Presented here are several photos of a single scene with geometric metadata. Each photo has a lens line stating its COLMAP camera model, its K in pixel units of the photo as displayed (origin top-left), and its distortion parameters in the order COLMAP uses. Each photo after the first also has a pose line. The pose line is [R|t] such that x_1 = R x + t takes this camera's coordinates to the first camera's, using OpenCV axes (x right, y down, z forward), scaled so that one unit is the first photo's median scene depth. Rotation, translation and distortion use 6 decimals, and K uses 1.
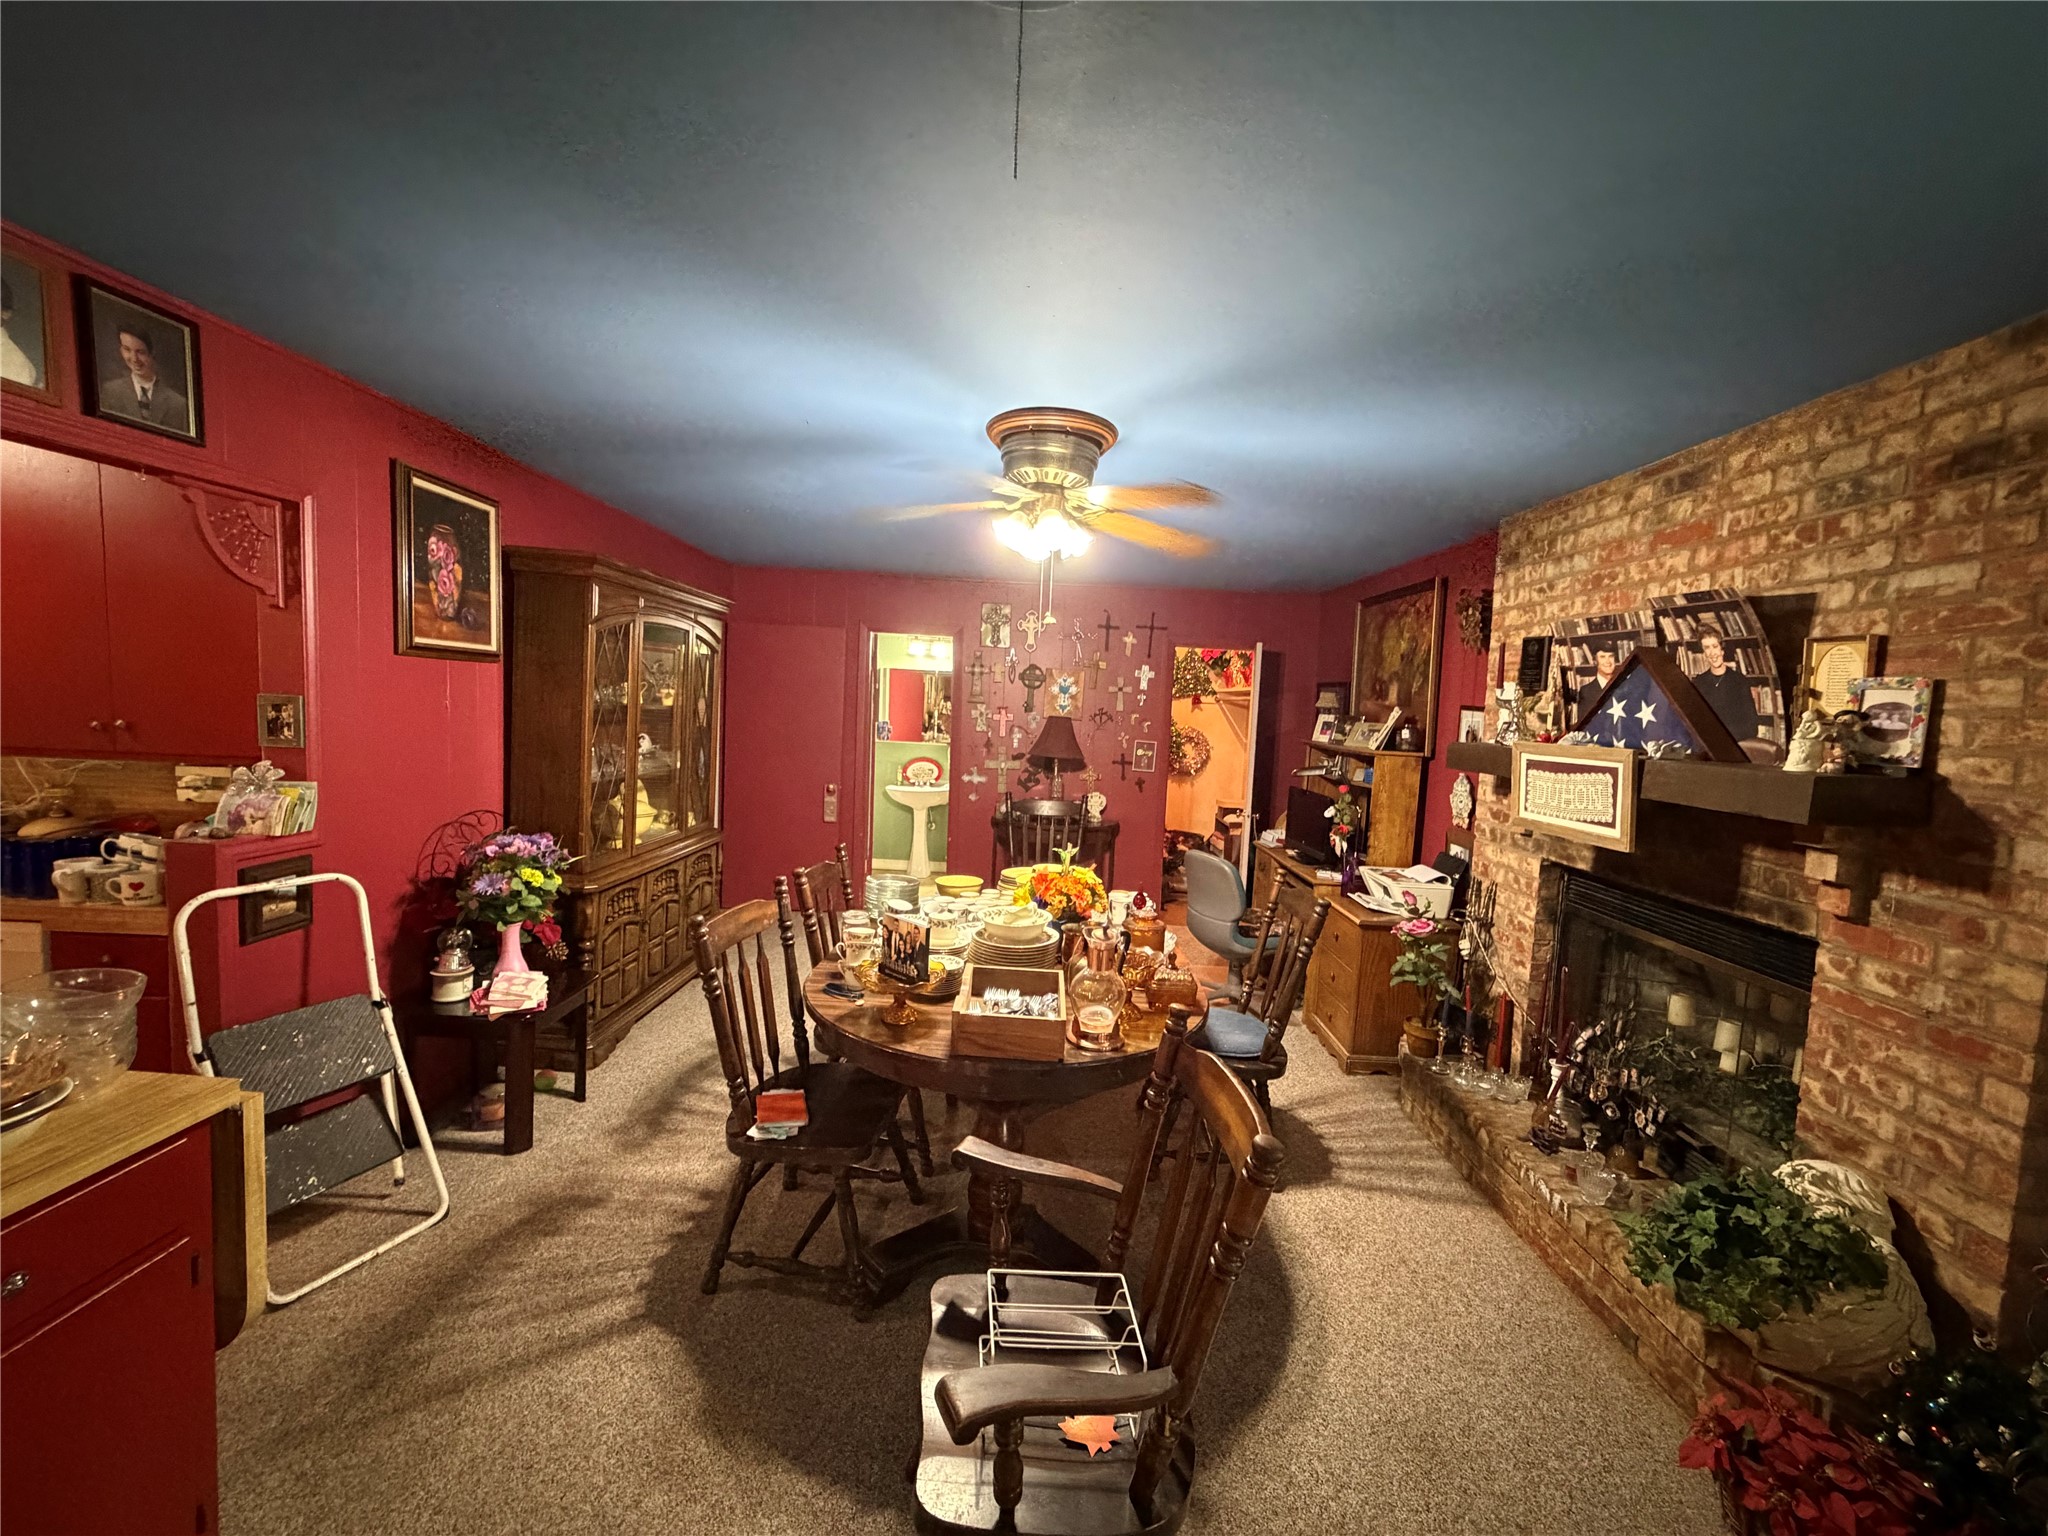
lens RADIAL K [[816.1, 0, 1024.9], [0, 816.1, 761.0], [0, 0, 1]] dist [0.001270, 0.000256]
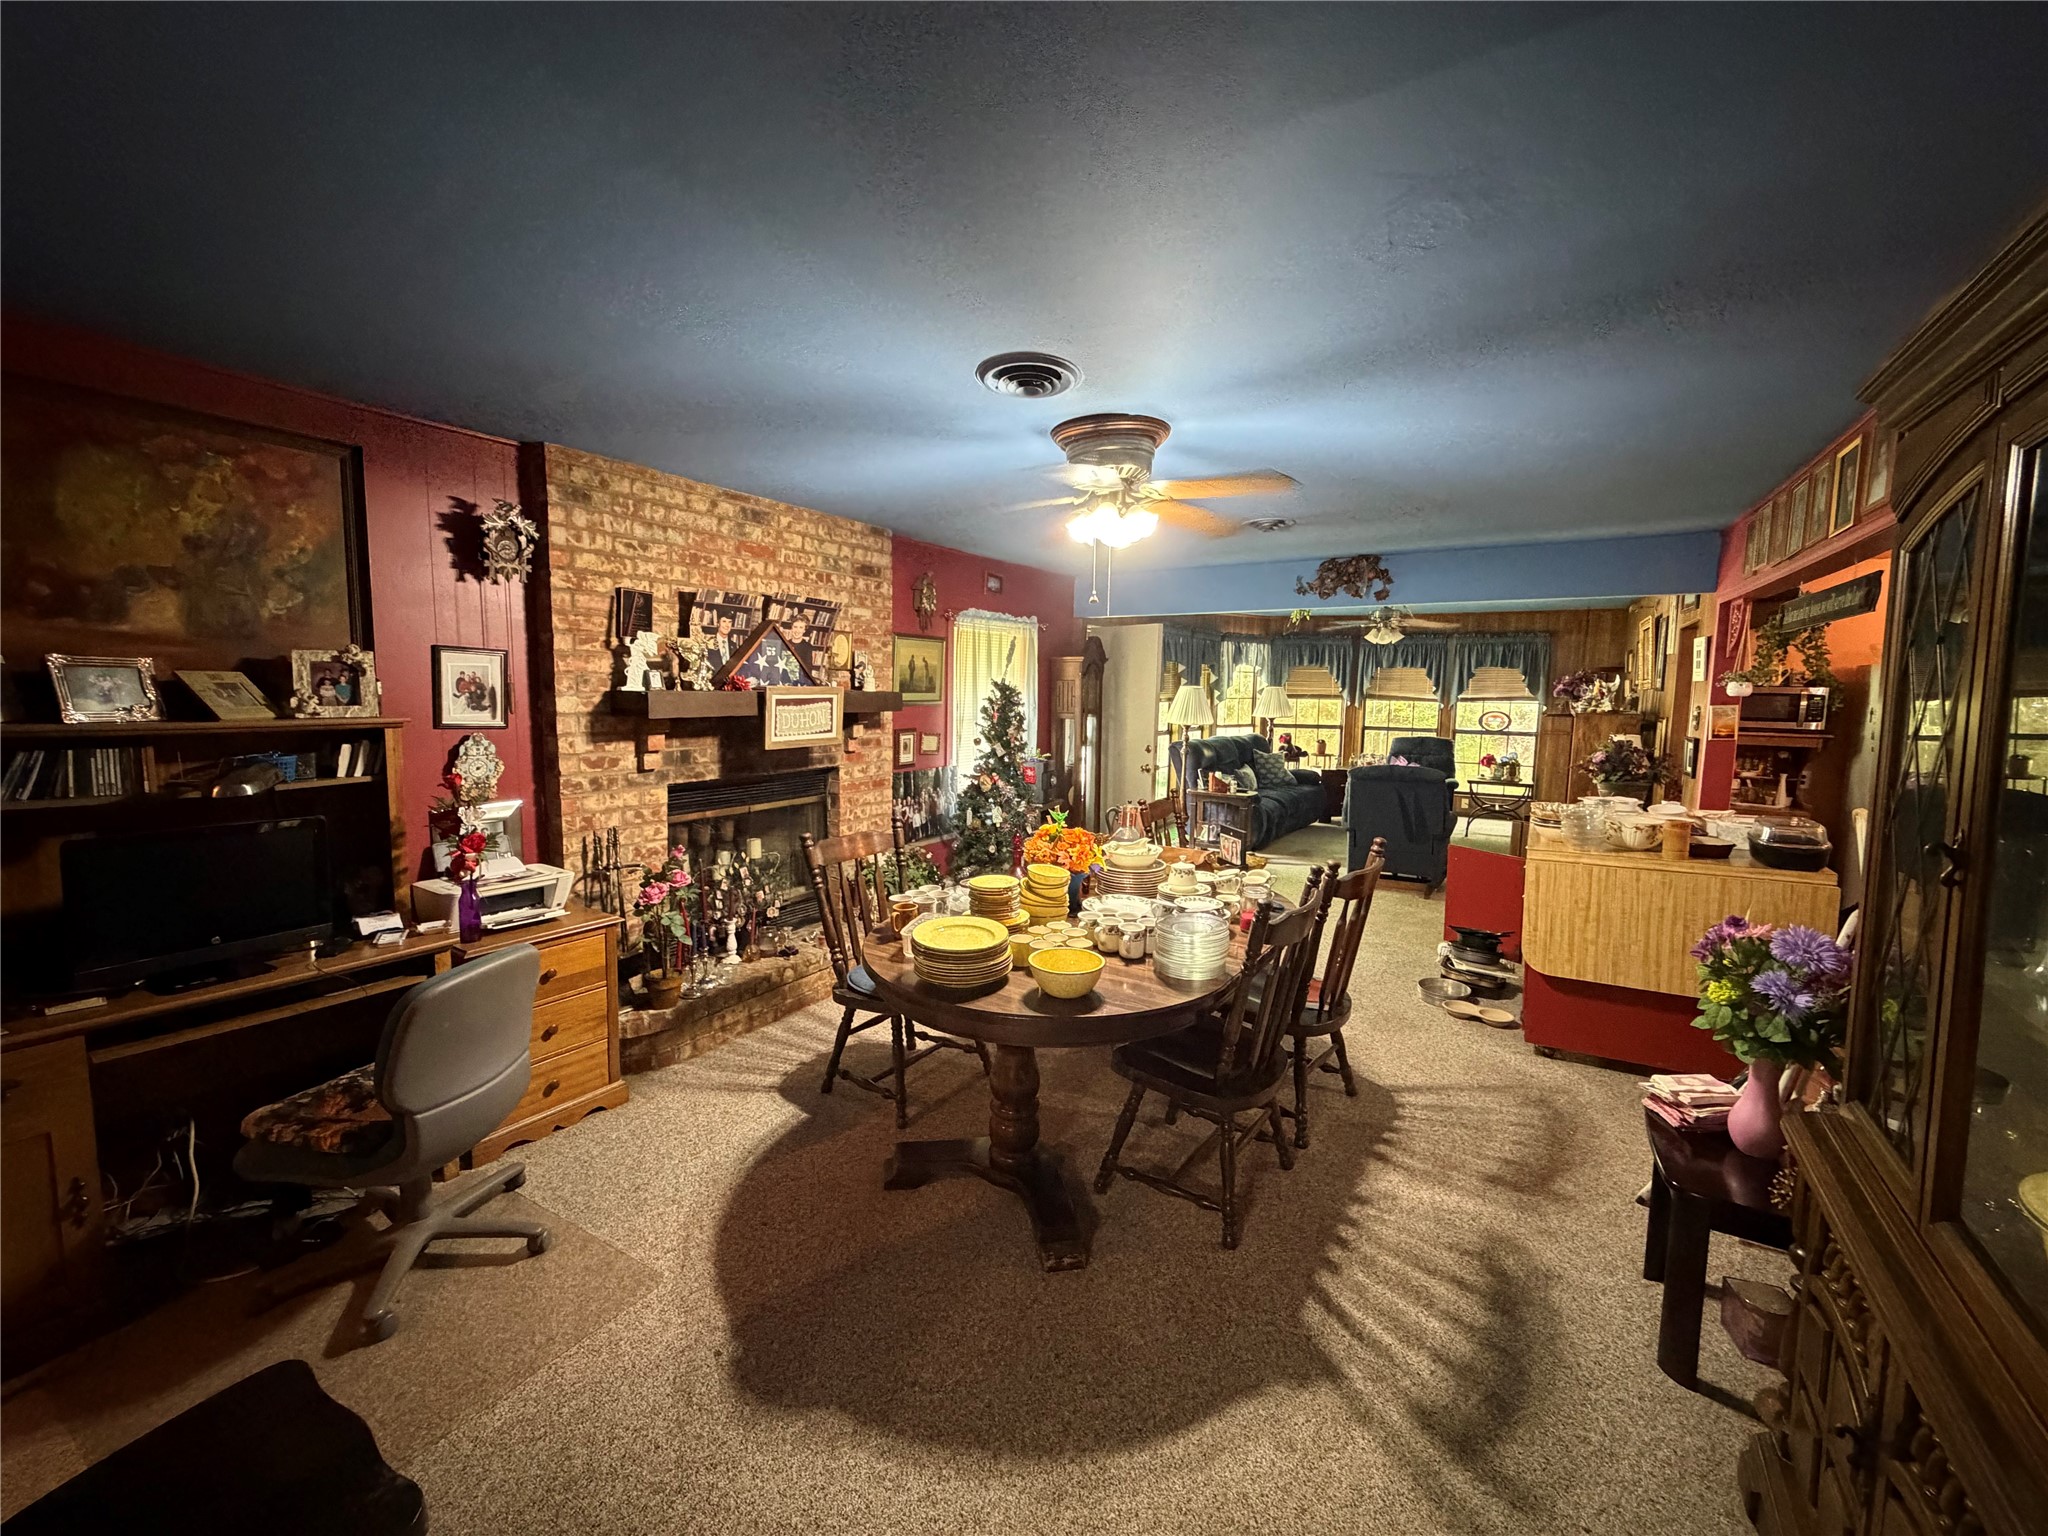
lens RADIAL K [[816.1, 0, 1014.6], [0, 816.1, 762.3], [0, 0, 1]] dist [0.001270, 0.000256]
pose [[-0.846546, -0.107581, 0.521332, -0.454524], [-0.014593, 0.983687, 0.179295, -0.149316], [-0.532116, 0.144174, -0.834306, 1.944500]]
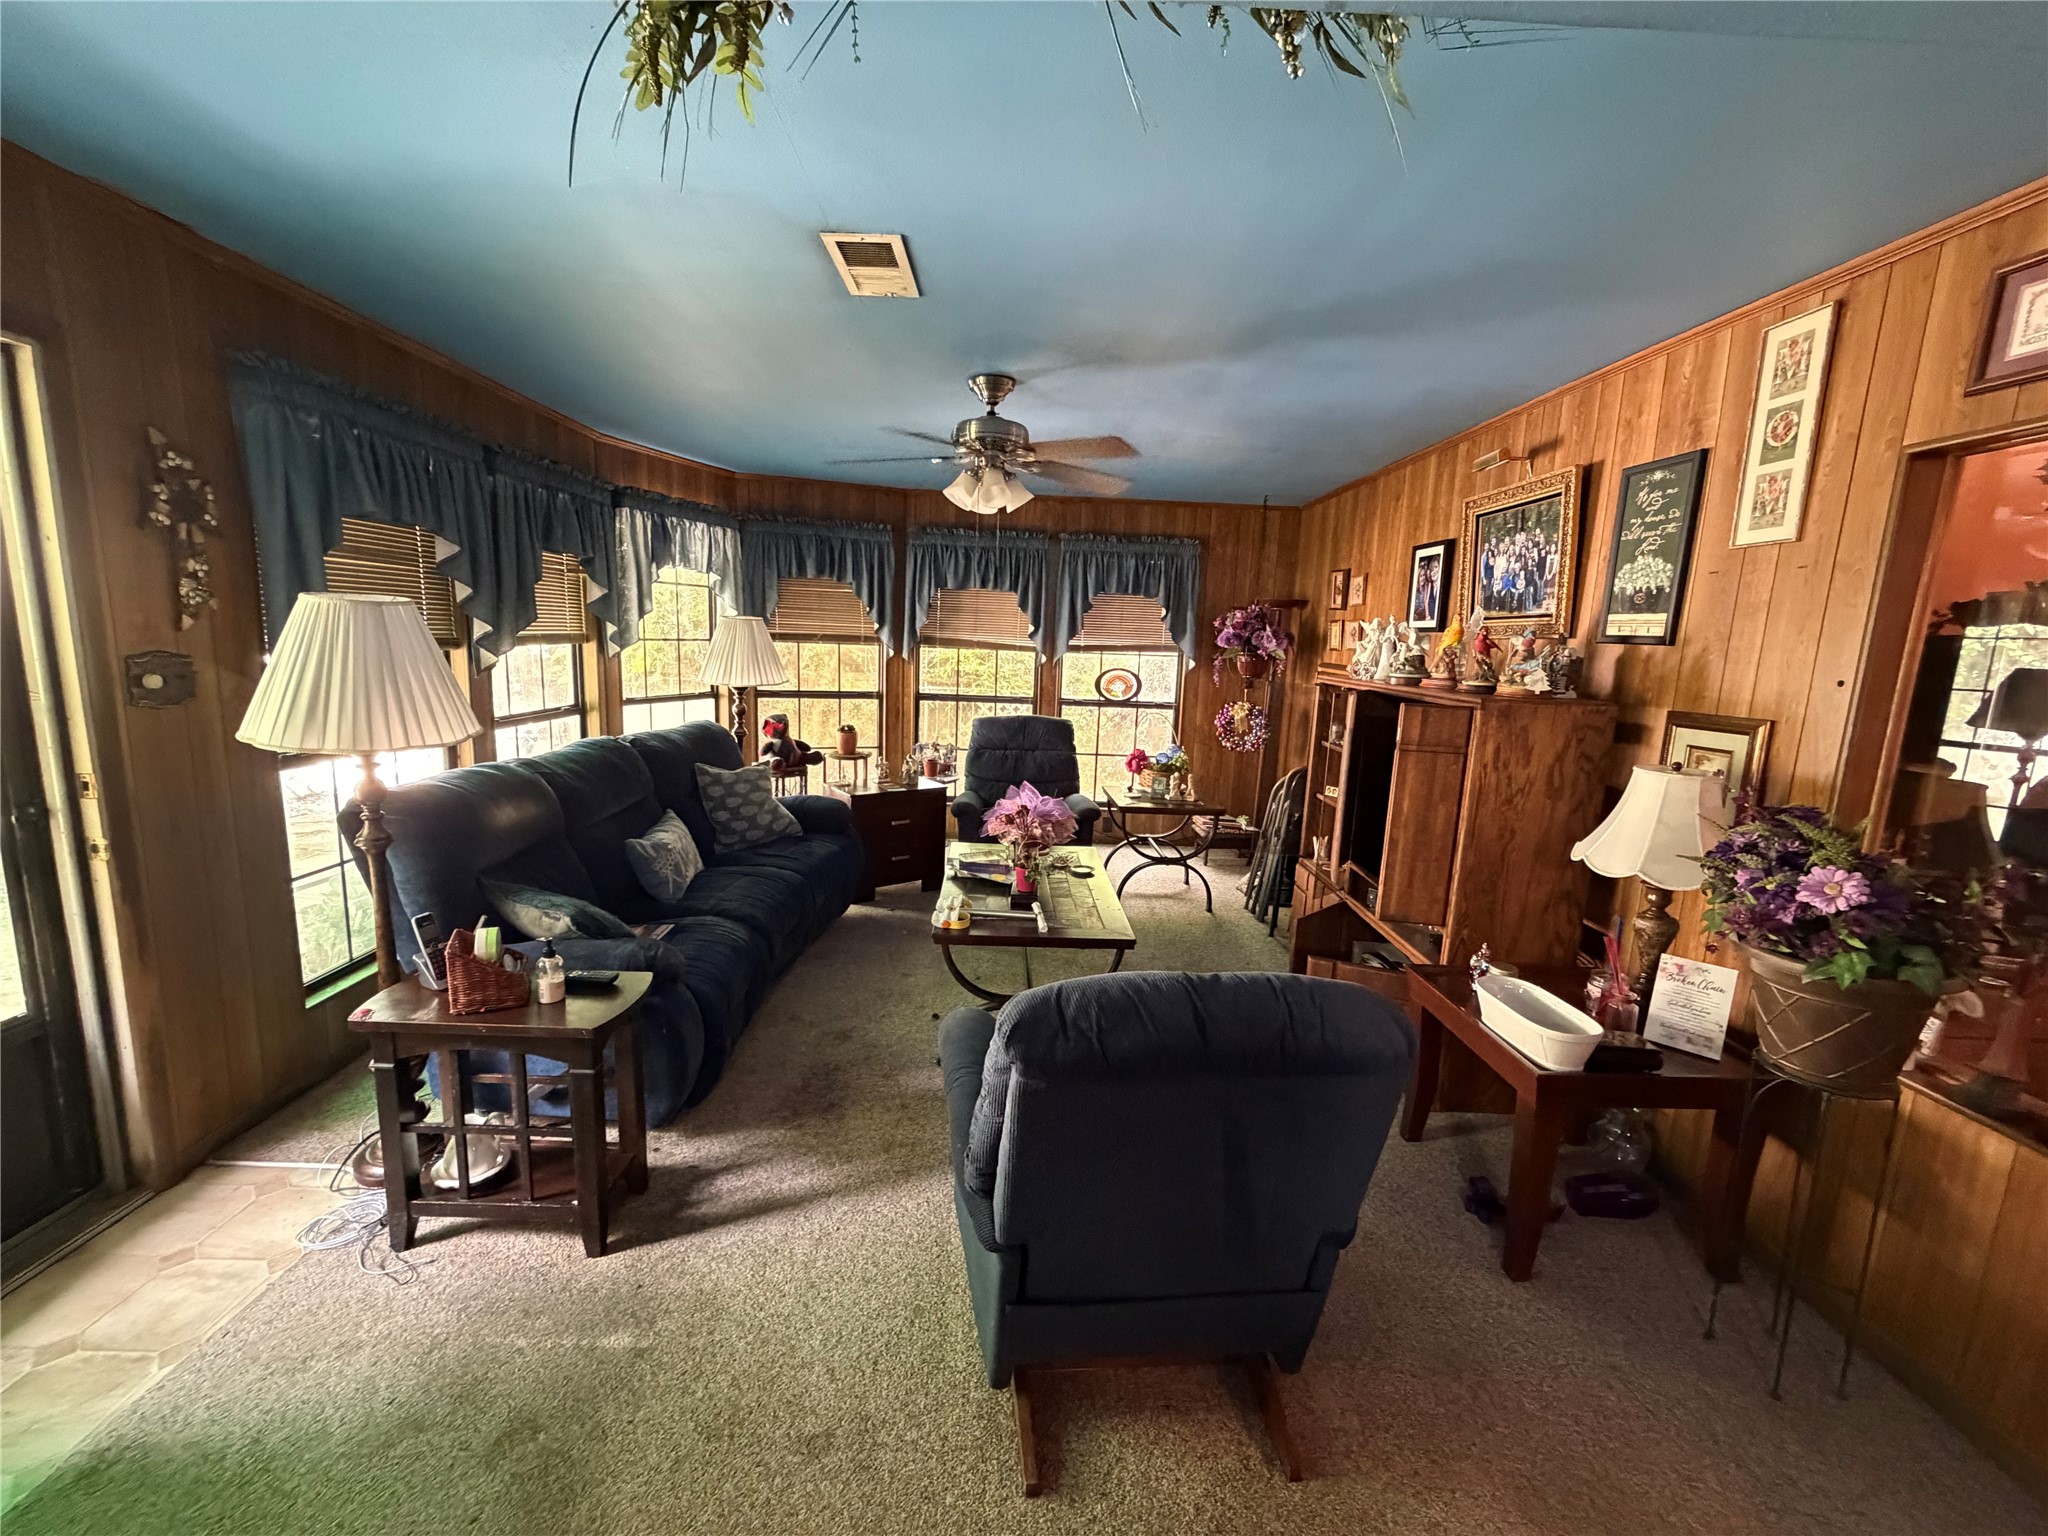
lens RADIAL K [[816.1, 0, 1029.8], [0, 816.1, 765.4], [0, 0, 1]] dist [0.001270, 0.000256]
pose [[-0.996125, -0.077982, -0.040669, -0.331891], [-0.085196, 0.970387, 0.226035, -0.098561], [0.021838, 0.228624, -0.973270, 1.355801]]
